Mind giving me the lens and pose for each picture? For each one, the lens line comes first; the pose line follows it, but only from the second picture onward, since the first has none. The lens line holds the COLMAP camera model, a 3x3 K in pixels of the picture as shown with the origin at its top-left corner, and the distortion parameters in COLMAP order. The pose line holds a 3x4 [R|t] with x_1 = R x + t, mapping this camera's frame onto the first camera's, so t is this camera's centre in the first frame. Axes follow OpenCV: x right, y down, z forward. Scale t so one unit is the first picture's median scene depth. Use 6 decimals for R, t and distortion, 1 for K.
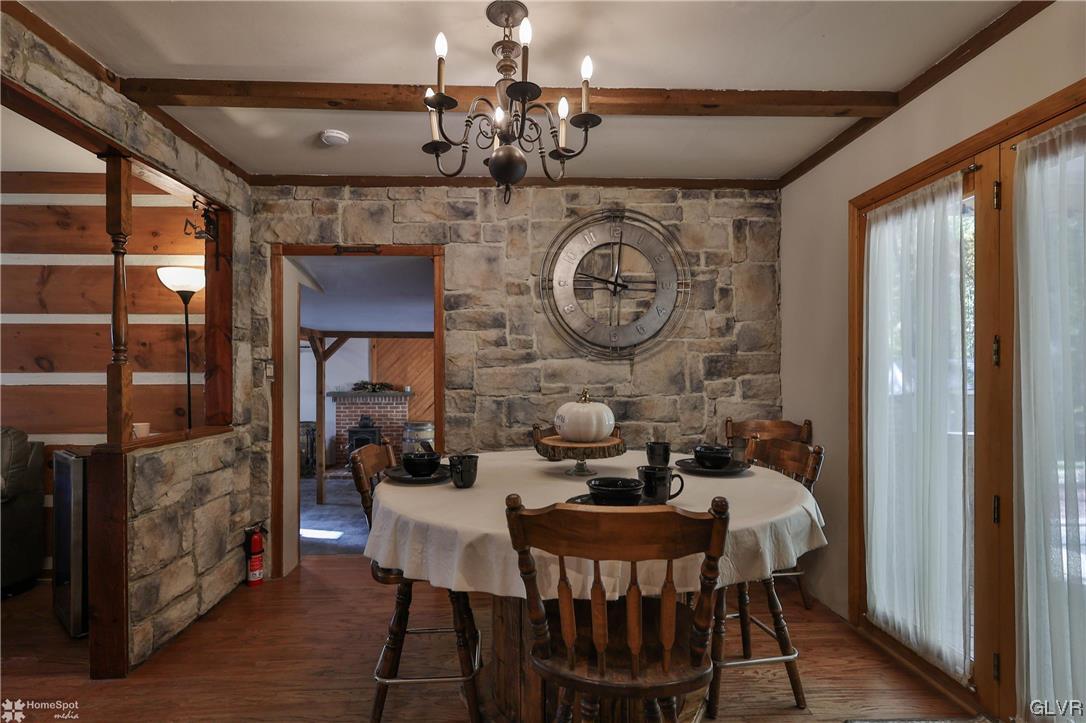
lens RADIAL K [[536.6, 0, 541.4], [0, 536.6, 368.6], [0, 0, 1]] dist [0.004741, 0.000565]
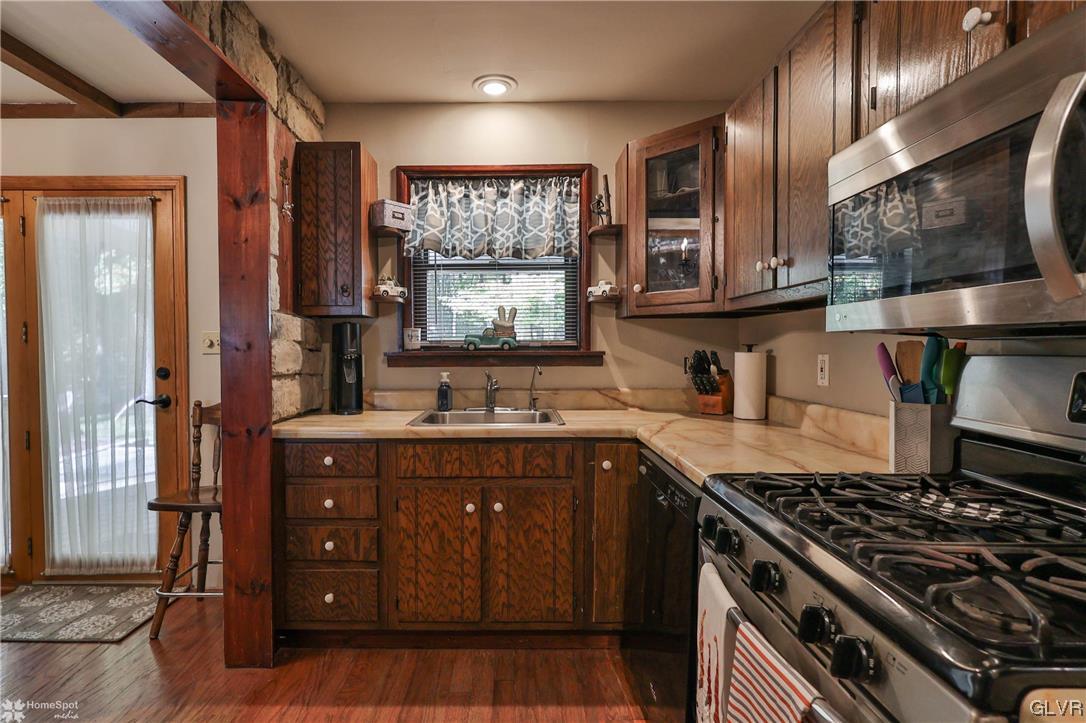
lens RADIAL K [[536.6, 0, 539.7], [0, 536.6, 360.3], [0, 0, 1]] dist [0.004741, 0.000565]
pose [[0.055249, -0.026905, 0.998110, -0.540849], [0.000443, 0.999637, 0.026922, 0.003398], [-0.998473, -0.001045, 0.055241, -0.475288]]
